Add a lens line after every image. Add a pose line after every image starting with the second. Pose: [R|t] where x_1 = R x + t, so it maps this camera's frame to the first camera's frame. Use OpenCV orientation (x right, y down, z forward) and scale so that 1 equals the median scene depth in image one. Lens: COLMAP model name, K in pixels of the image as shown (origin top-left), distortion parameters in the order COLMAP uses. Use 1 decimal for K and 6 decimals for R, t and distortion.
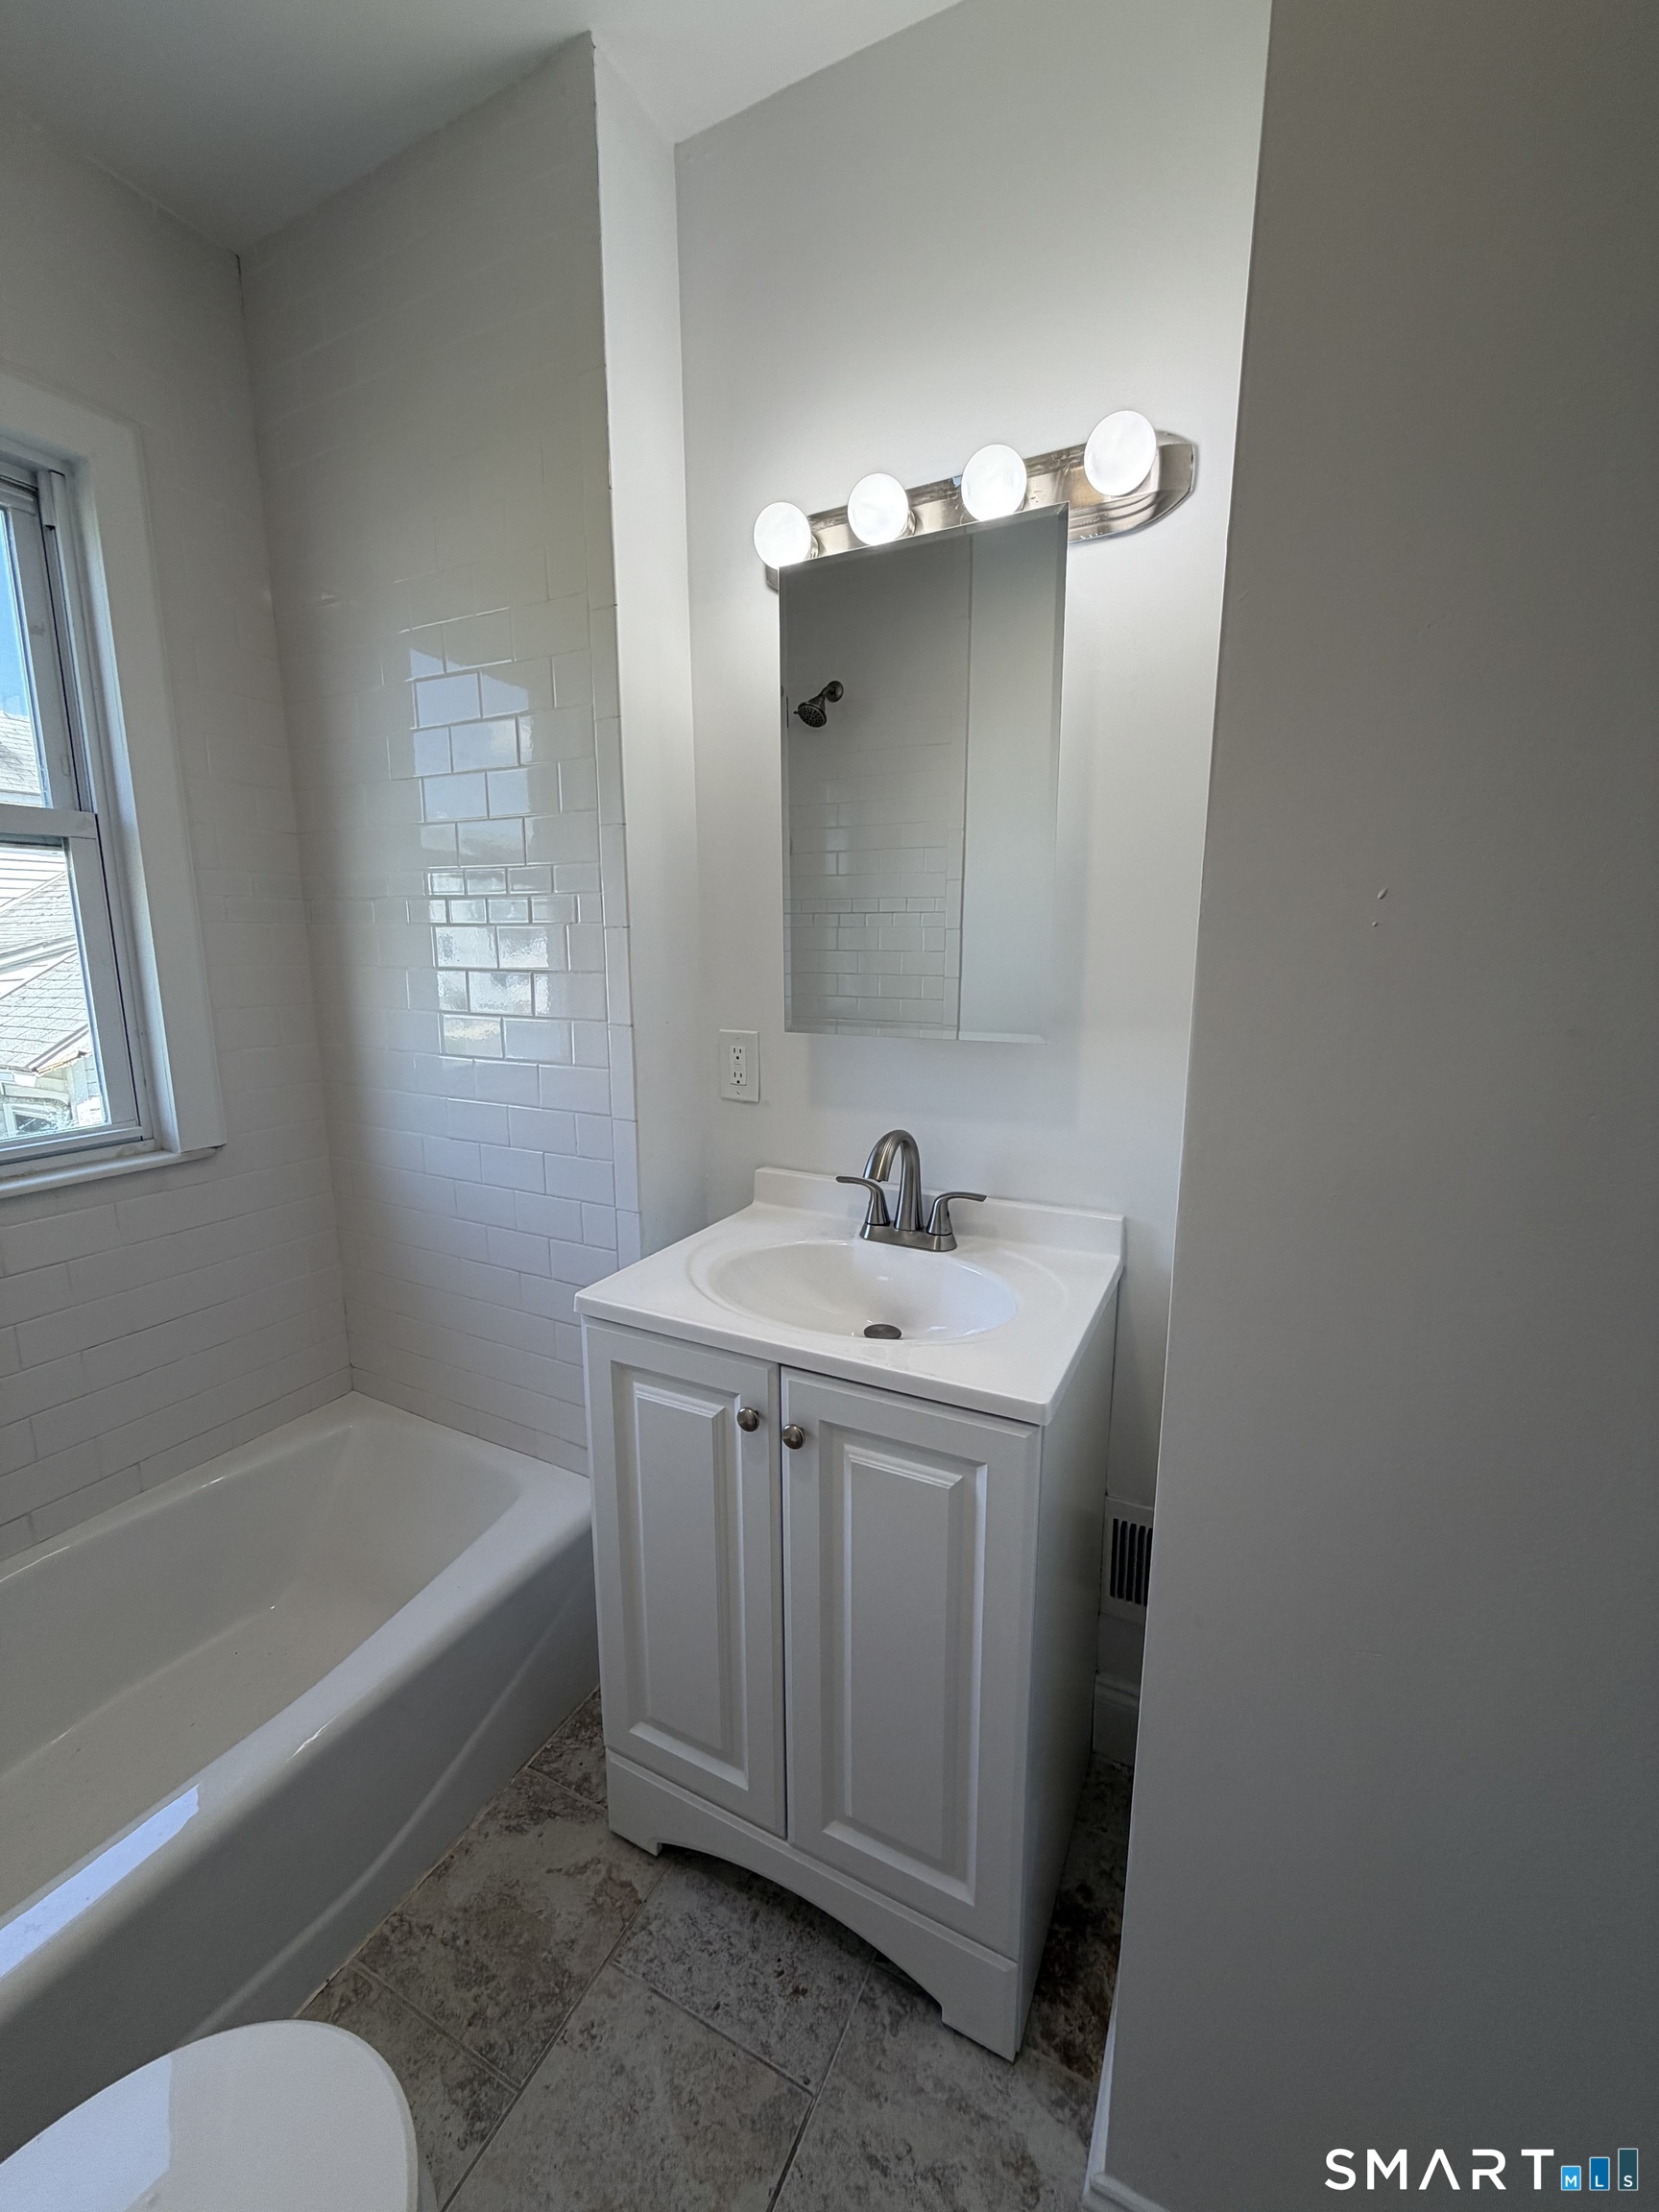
lens RADIAL K [[880.9, 0, 829.5], [0, 880.9, 1096.9], [0, 0, 1]] dist [-0.000425, 0.000489]
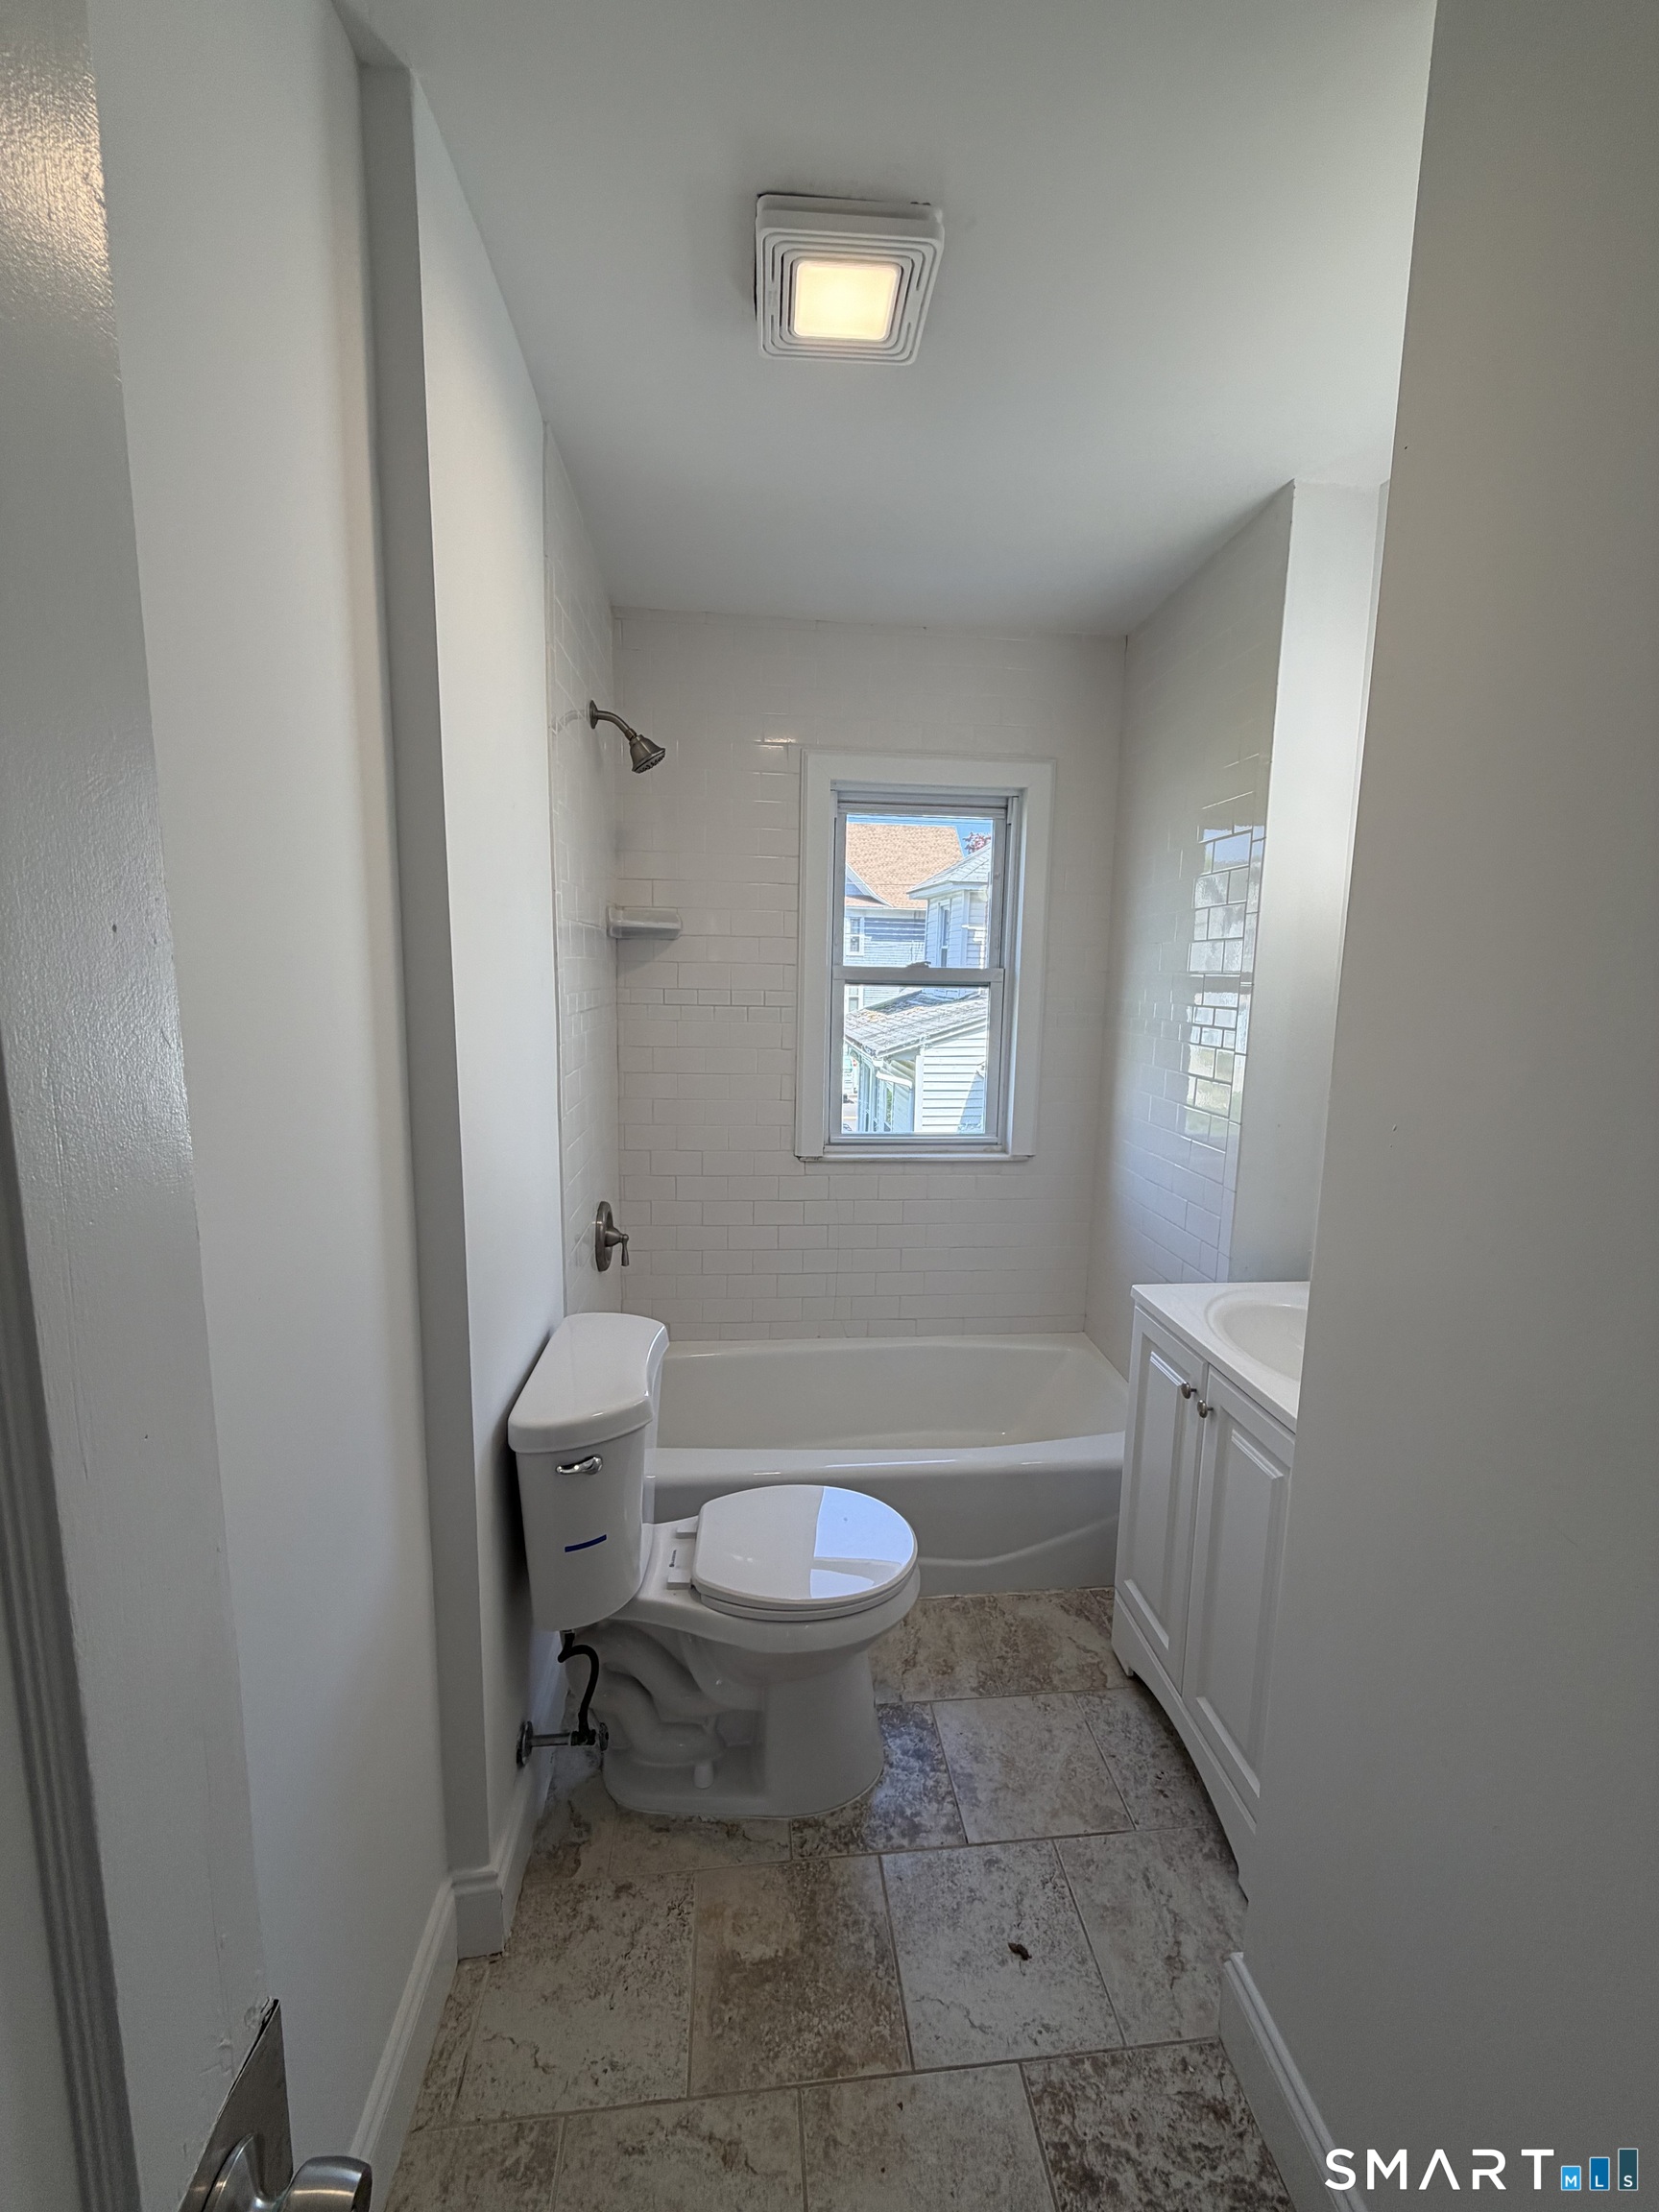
lens RADIAL K [[880.9, 0, 822.7], [0, 880.9, 1103.3], [0, 0, 1]] dist [-0.000425, 0.000489]
pose [[0.526908, 0.133043, -0.839445, 0.676585], [-0.166377, 0.984710, 0.051634, -0.086005], [0.833479, 0.112458, 0.540986, -0.355996]]
